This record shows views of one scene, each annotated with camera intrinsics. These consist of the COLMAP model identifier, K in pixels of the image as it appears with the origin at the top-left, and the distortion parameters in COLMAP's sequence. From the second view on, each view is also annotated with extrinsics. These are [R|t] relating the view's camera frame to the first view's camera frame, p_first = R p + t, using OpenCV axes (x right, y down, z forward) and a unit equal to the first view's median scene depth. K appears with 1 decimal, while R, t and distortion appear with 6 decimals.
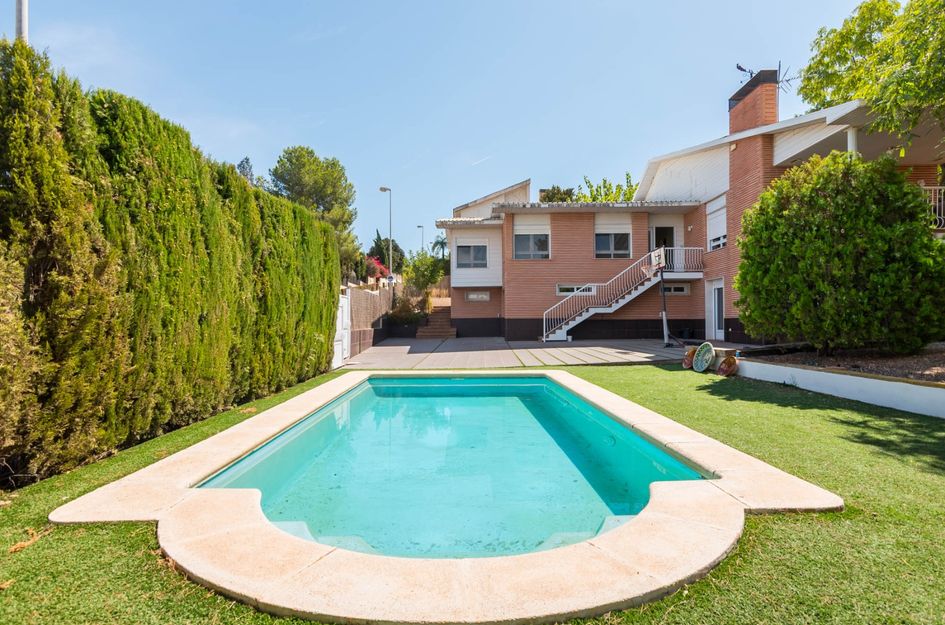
lens RADIAL K [[461.4, 0, 472.5], [0, 461.4, 311.7], [0, 0, 1]] dist [0.000228, 0.001329]
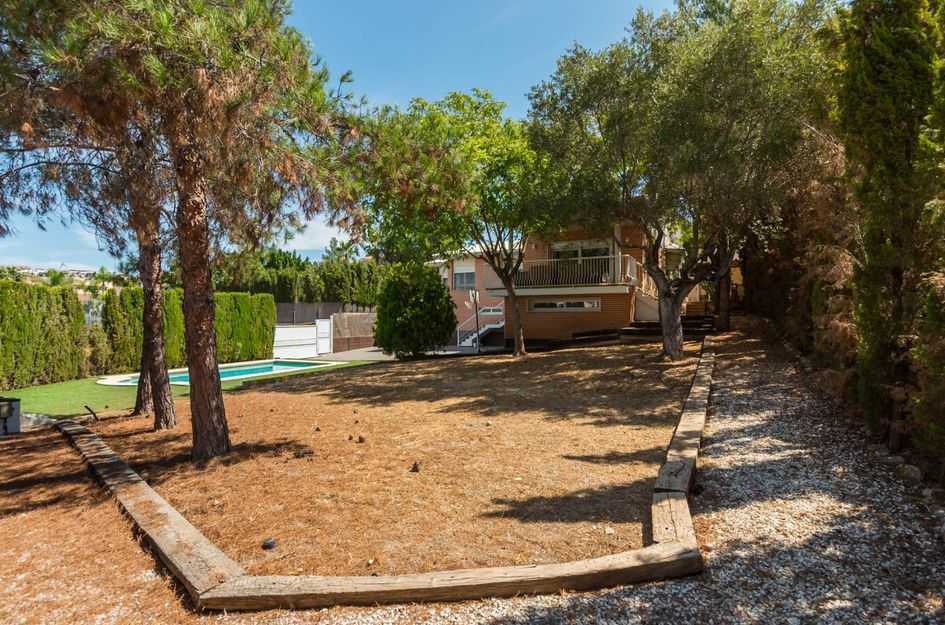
lens RADIAL K [[461.4, 0, 476.0], [0, 461.4, 311.5], [0, 0, 1]] dist [0.000228, 0.001329]
pose [[0.895091, -0.005913, -0.445844, 1.146796], [0.009857, 0.999930, 0.006528, -0.077085], [0.445774, -0.010238, 0.895087, -0.412195]]
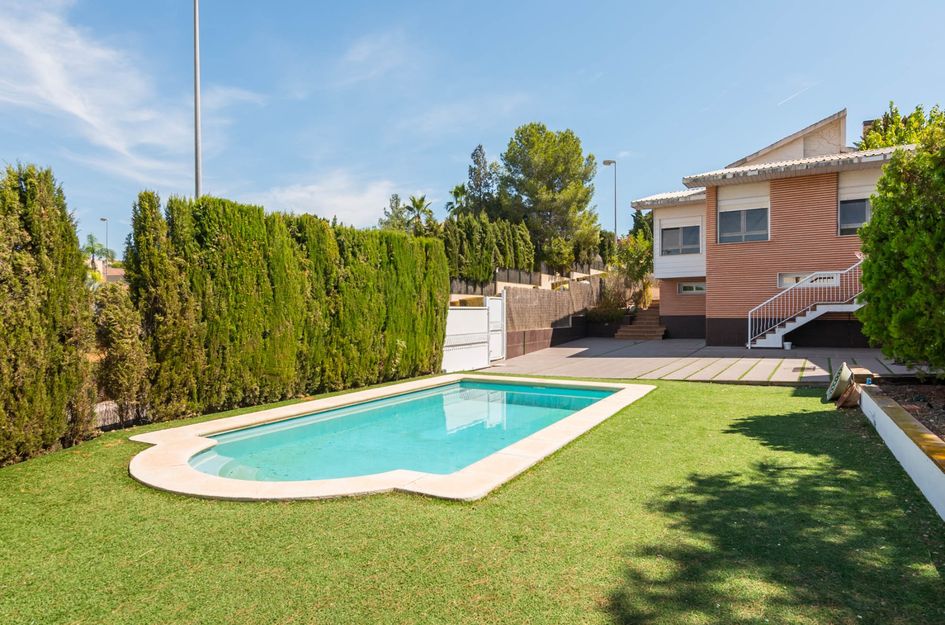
lens RADIAL K [[561.5, 0, 476.1], [0, 561.5, 312.6], [0, 0, 1]] dist [0.002996, 0.003739]
pose [[0.859198, 0.000558, -0.511643, 0.320552], [0.012492, 0.999678, 0.022068, -0.029963], [0.511491, -0.025352, 0.858915, -0.070531]]
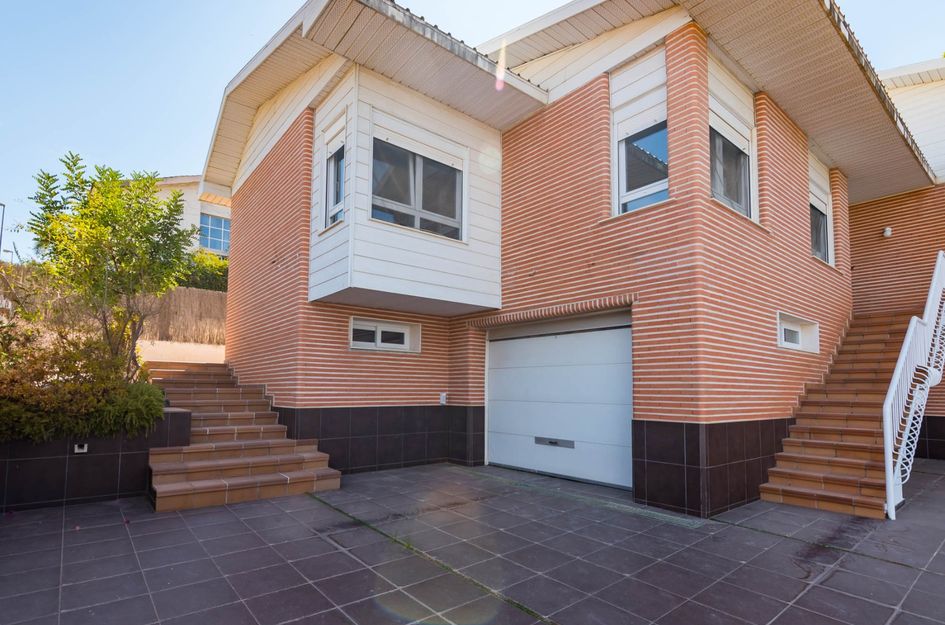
lens RADIAL K [[461.4, 0, 470.4], [0, 461.4, 314.1], [0, 0, 1]] dist [0.000228, 0.001329]
pose [[0.769275, 0.104535, 0.630309, -0.236061], [-0.031594, 0.991542, -0.125886, -0.019952], [-0.638137, 0.076927, 0.766070, 1.251969]]
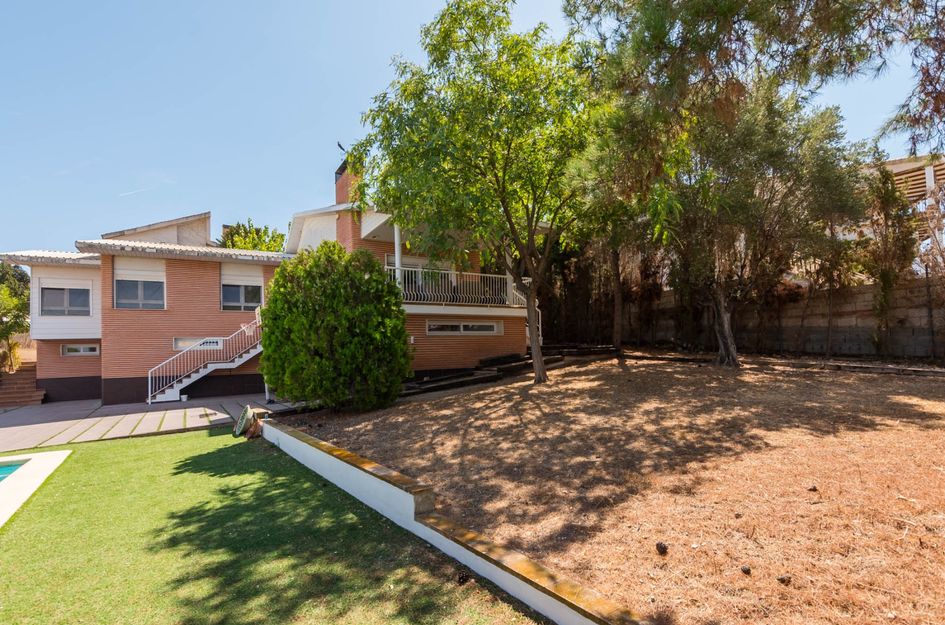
lens RADIAL K [[461.4, 0, 469.6], [0, 461.4, 344.4], [0, 0, 1]] dist [0.000228, 0.001329]
pose [[0.842754, -0.008700, 0.538229, 0.257911], [0.019075, 0.999724, -0.013708, -0.032390], [-0.537961, 0.021820, 0.842687, -0.101585]]
